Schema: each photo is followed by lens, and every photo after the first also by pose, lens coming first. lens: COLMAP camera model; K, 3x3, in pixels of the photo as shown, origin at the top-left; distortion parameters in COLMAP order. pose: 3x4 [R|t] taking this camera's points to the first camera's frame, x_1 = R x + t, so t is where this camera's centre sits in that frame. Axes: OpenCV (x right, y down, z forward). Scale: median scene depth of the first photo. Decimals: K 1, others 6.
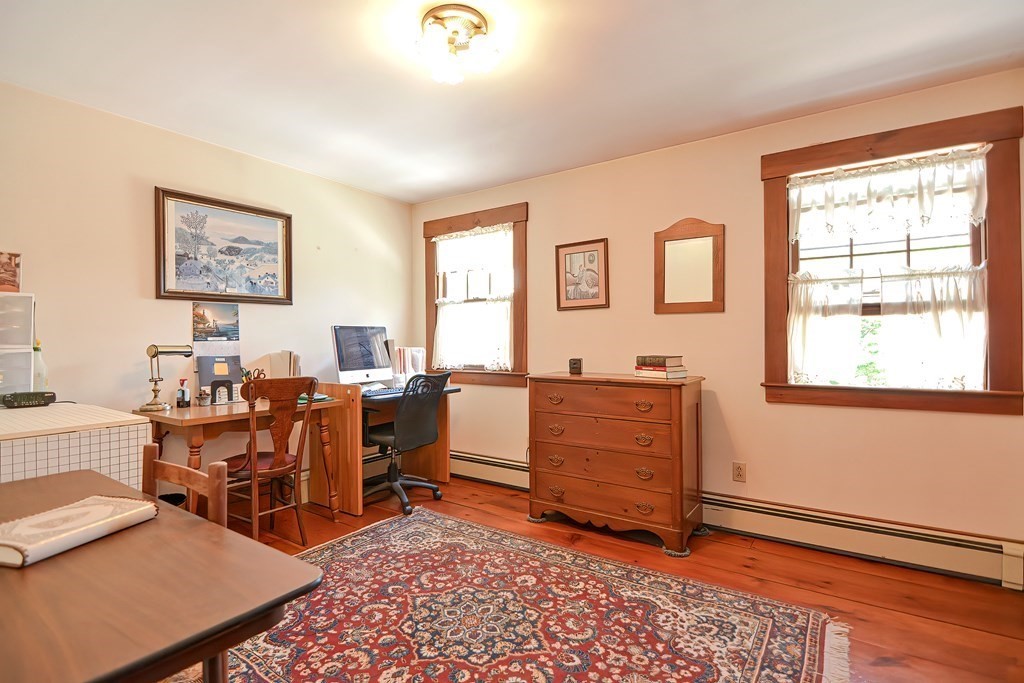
lens RADIAL K [[493.6, 0, 490.7], [0, 493.6, 340.0], [0, 0, 1]] dist [-0.007479, -0.008113]
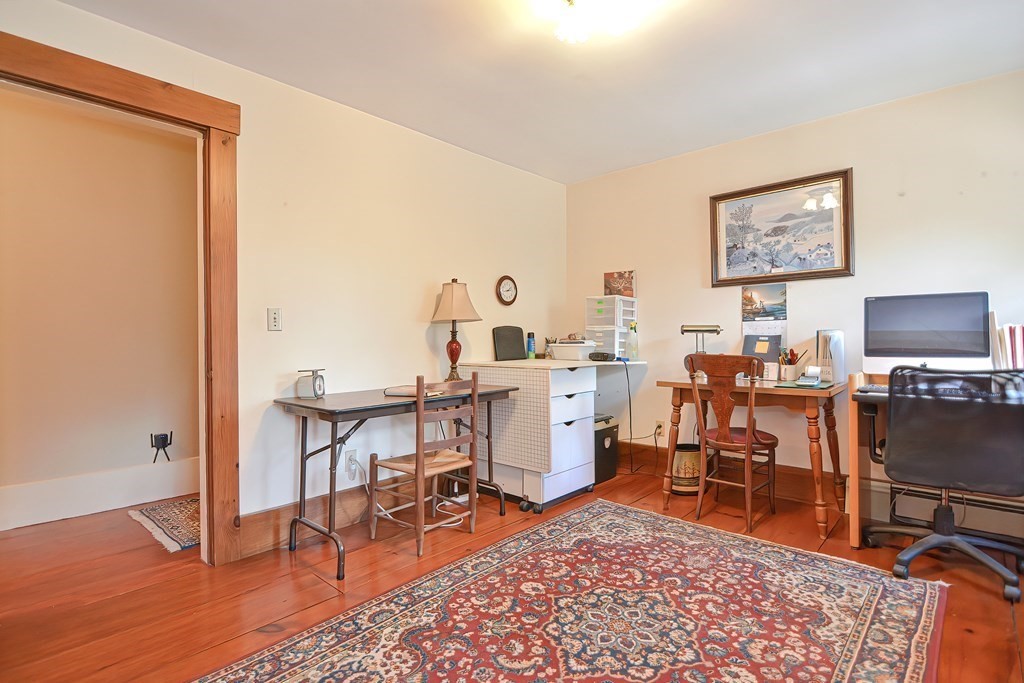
lens RADIAL K [[493.6, 0, 510.9], [0, 493.6, 338.5], [0, 0, 1]] dist [-0.007479, -0.008113]
pose [[-0.110150, 0.010344, -0.993861, 0.598053], [0.009065, 0.999915, 0.009402, 0.027245], [0.993874, -0.007974, -0.110235, 0.628136]]
